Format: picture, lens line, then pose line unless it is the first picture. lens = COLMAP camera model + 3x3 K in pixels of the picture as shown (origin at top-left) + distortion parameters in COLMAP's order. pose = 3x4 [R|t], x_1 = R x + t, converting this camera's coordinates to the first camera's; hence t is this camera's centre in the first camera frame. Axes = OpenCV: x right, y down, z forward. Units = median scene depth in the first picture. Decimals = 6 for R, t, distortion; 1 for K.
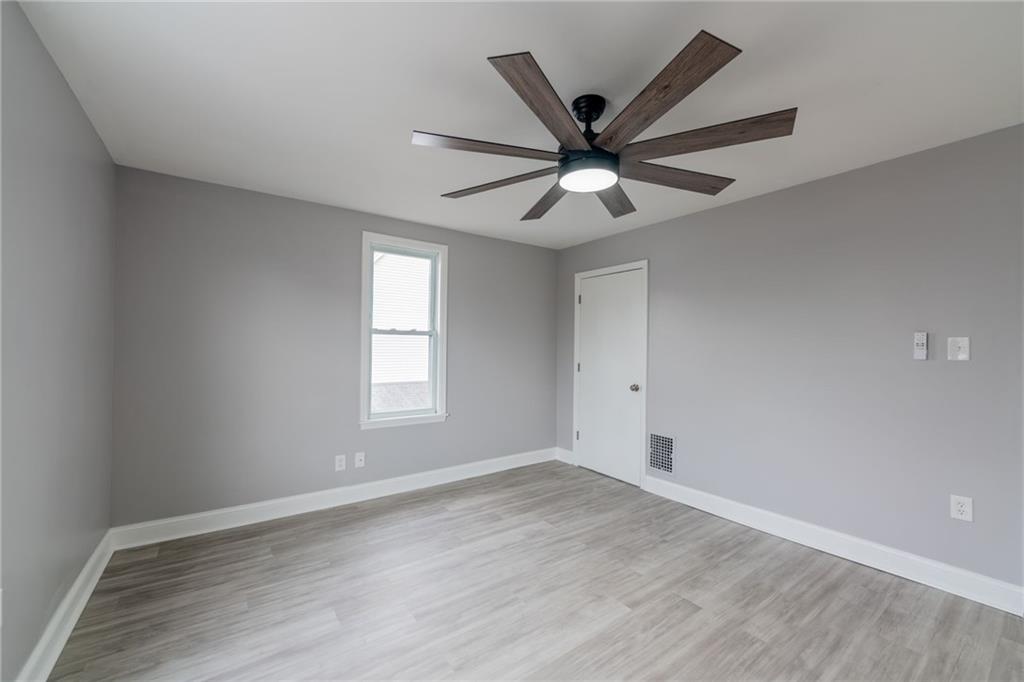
lens RADIAL K [[408.0, 0, 510.5], [0, 408.0, 344.2], [0, 0, 1]] dist [0.000398, -0.001166]
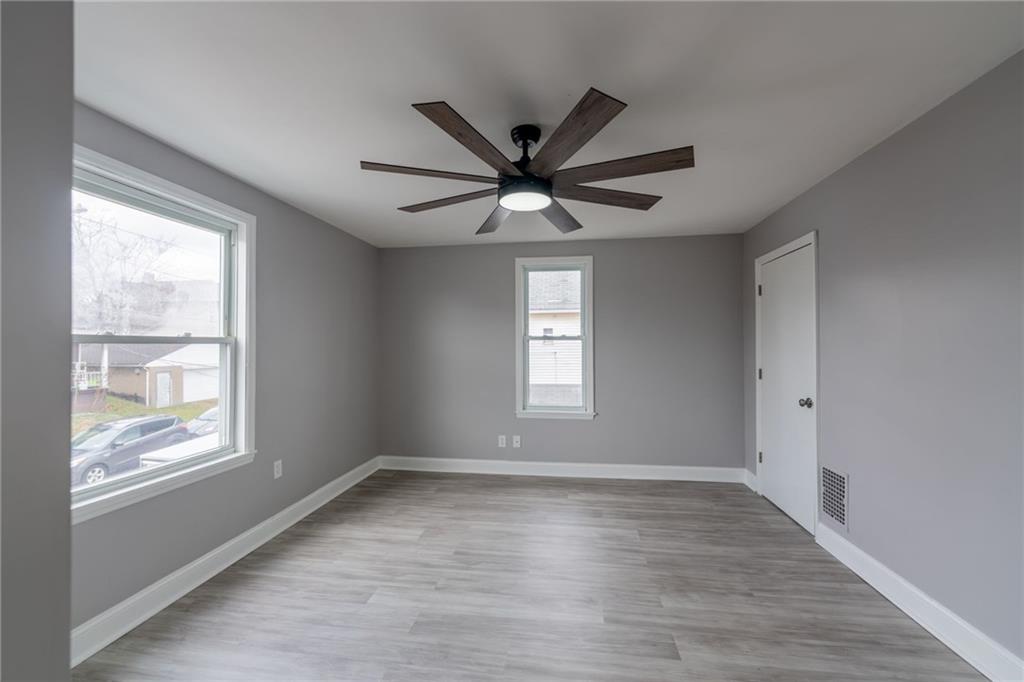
lens RADIAL K [[408.0, 0, 512.7], [0, 408.0, 345.7], [0, 0, 1]] dist [0.000398, -0.001166]
pose [[0.724827, -0.014770, -0.688773, 0.496133], [0.013912, 0.999880, -0.006802, -0.001010], [0.688791, -0.004652, 0.724945, 0.093546]]
